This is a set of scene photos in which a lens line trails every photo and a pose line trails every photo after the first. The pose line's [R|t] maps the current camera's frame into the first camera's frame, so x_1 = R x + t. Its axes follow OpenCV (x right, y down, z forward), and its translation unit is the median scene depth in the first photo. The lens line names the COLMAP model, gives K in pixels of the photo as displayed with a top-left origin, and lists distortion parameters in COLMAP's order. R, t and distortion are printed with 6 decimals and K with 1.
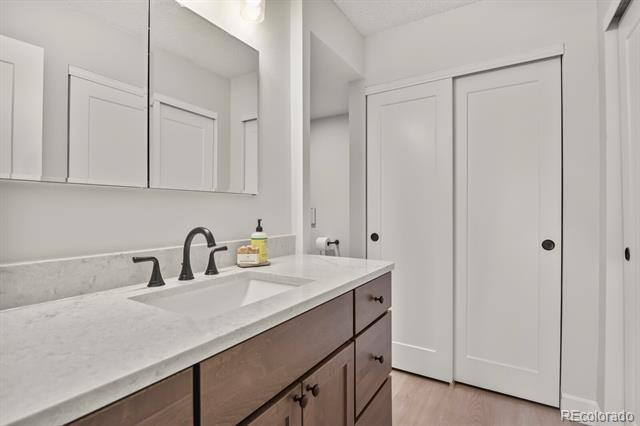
lens RADIAL K [[310.2, 0, 325.6], [0, 310.2, 212.9], [0, 0, 1]] dist [-0.004963, -0.006291]
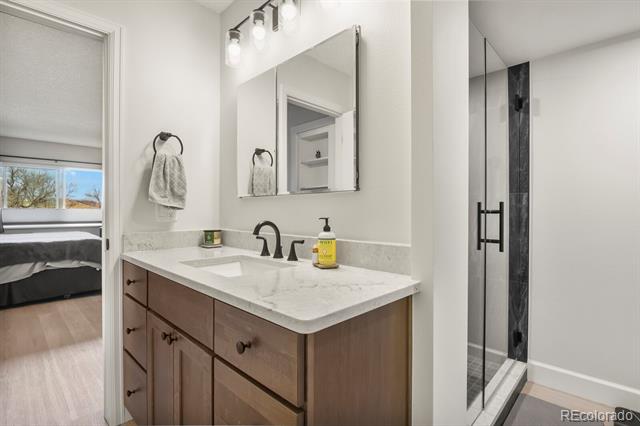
lens RADIAL K [[310.2, 0, 323.9], [0, 310.2, 210.4], [0, 0, 1]] dist [-0.004963, -0.006291]
pose [[-0.218047, -0.001441, -0.975937, 0.824005], [-0.004809, 0.999988, -0.000402, -0.002601], [0.975926, 0.004606, -0.218051, 1.403354]]
